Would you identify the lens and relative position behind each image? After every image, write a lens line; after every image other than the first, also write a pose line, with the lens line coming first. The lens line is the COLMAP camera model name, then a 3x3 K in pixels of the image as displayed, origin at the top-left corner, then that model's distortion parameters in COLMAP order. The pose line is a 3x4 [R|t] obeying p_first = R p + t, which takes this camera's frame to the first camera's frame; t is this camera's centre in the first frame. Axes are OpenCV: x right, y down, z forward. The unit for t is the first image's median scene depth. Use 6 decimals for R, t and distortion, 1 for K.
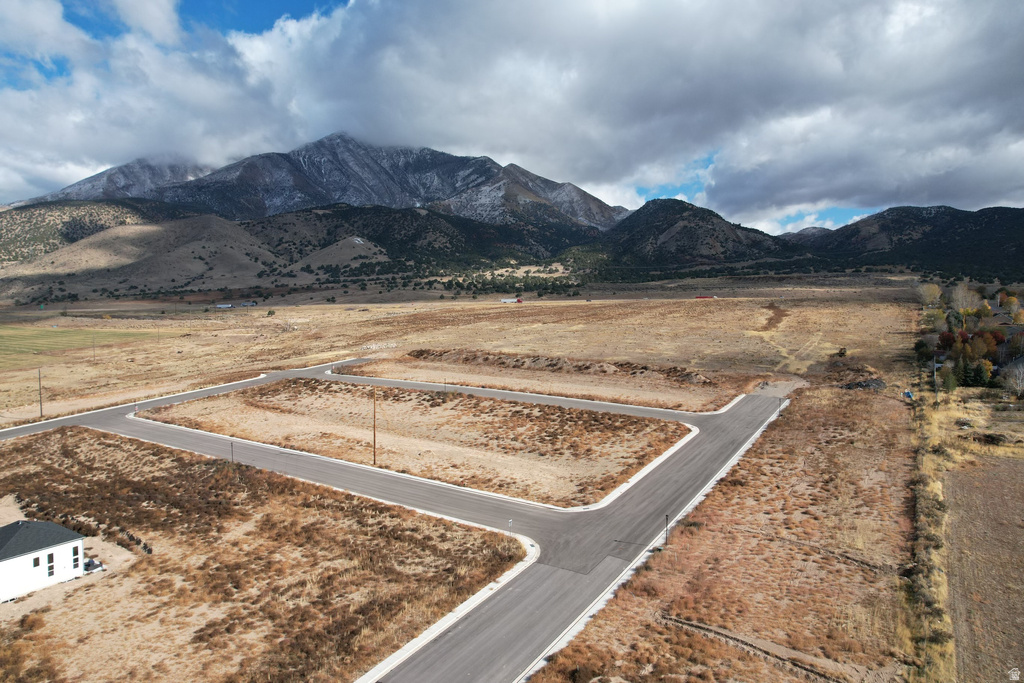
lens RADIAL K [[654.0, 0, 516.0], [0, 654.0, 342.6], [0, 0, 1]] dist [-0.077244, 0.067863]
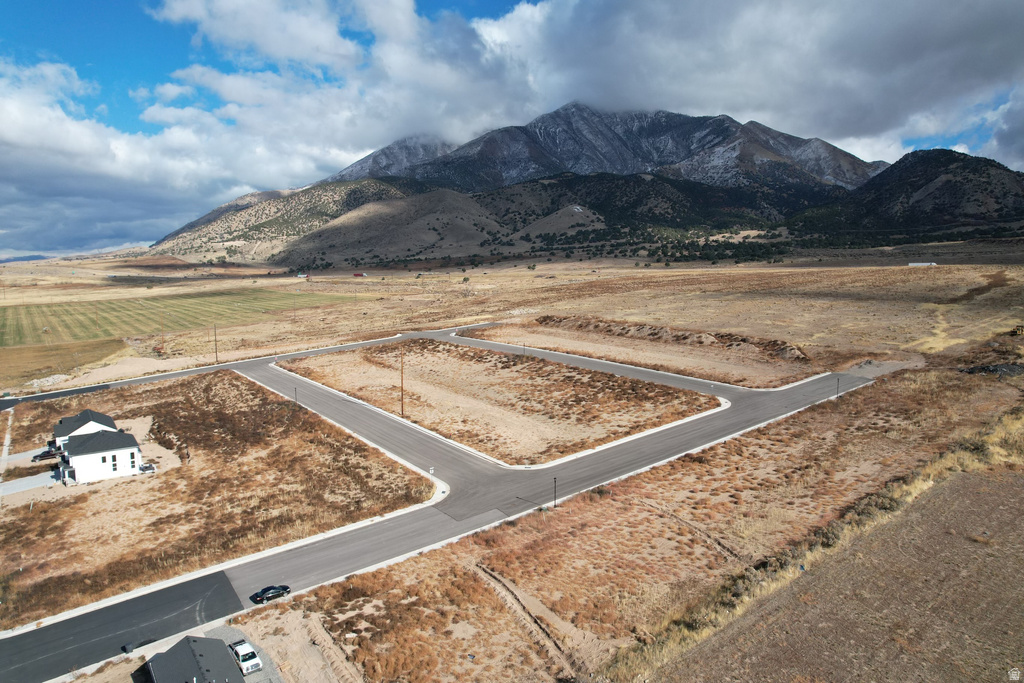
lens RADIAL K [[654.0, 0, 516.0], [0, 654.0, 342.6], [0, 0, 1]] dist [-0.077244, 0.067863]
pose [[0.936214, 0.036599, -0.349520, 0.213135], [-0.019026, 0.998382, 0.053581, -0.001364], [0.350916, -0.043513, 0.935396, 0.007663]]
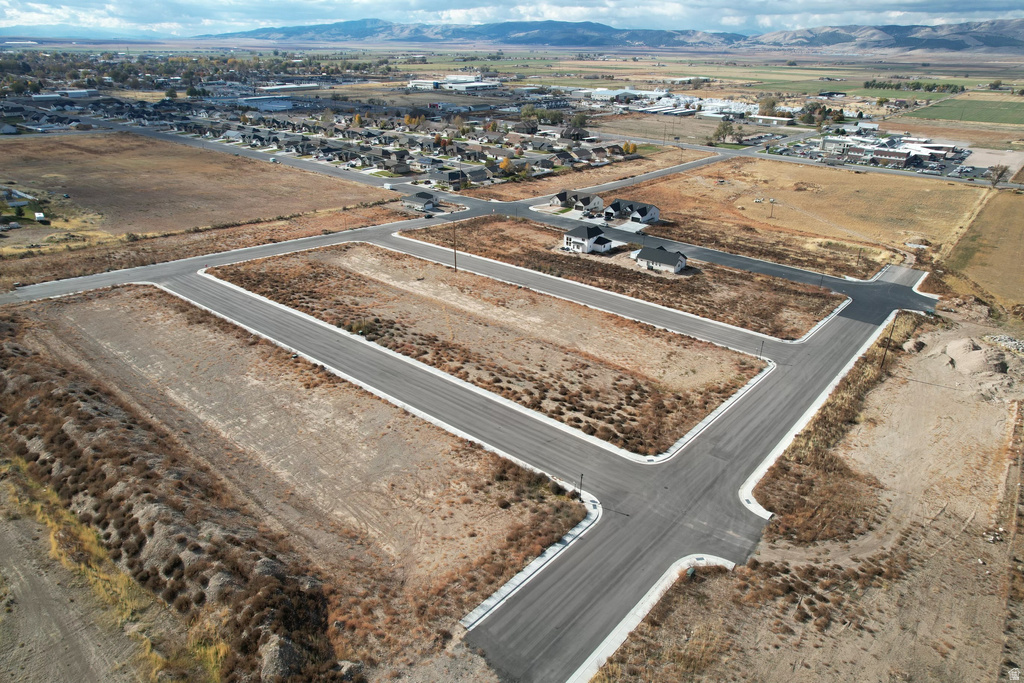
lens RADIAL K [[654.0, 0, 516.0], [0, 654.0, 342.6], [0, 0, 1]] dist [-0.077244, 0.067863]
pose [[-0.993839, -0.066651, 0.088557, -0.295904], [-0.015075, 0.872852, 0.487753, -0.240357], [-0.109806, 0.483413, -0.868478, 1.402066]]
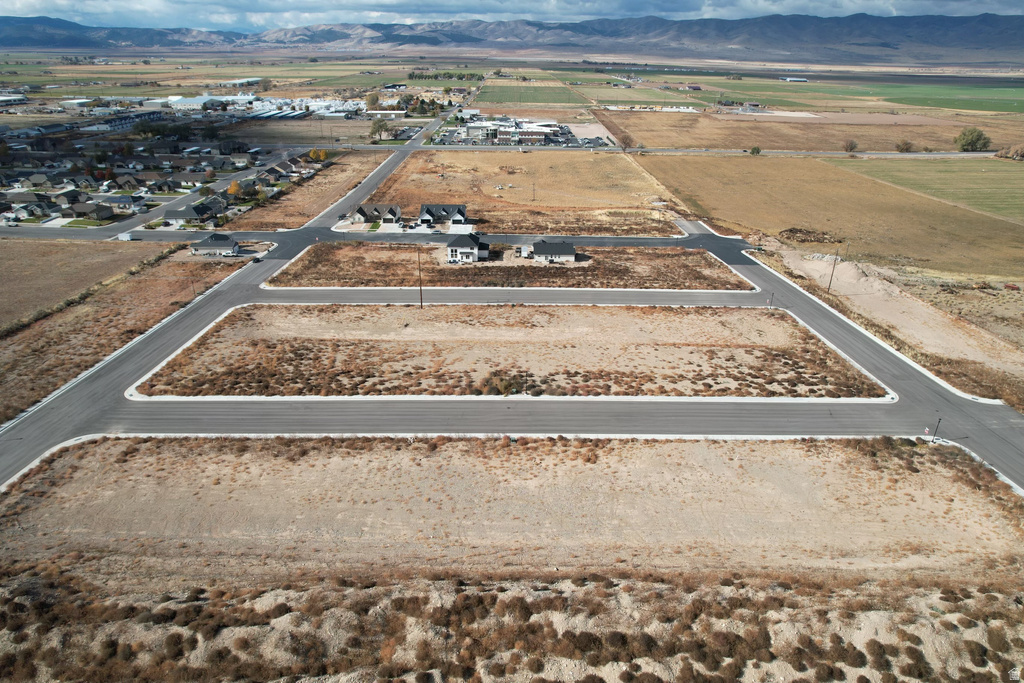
lens RADIAL K [[654.0, 0, 516.0], [0, 654.0, 342.6], [0, 0, 1]] dist [-0.077244, 0.067863]
pose [[-0.836804, 0.212011, -0.504788, 0.176915], [-0.057774, 0.882641, 0.466483, -0.221117], [0.544446, 0.419518, -0.726349, 1.232718]]
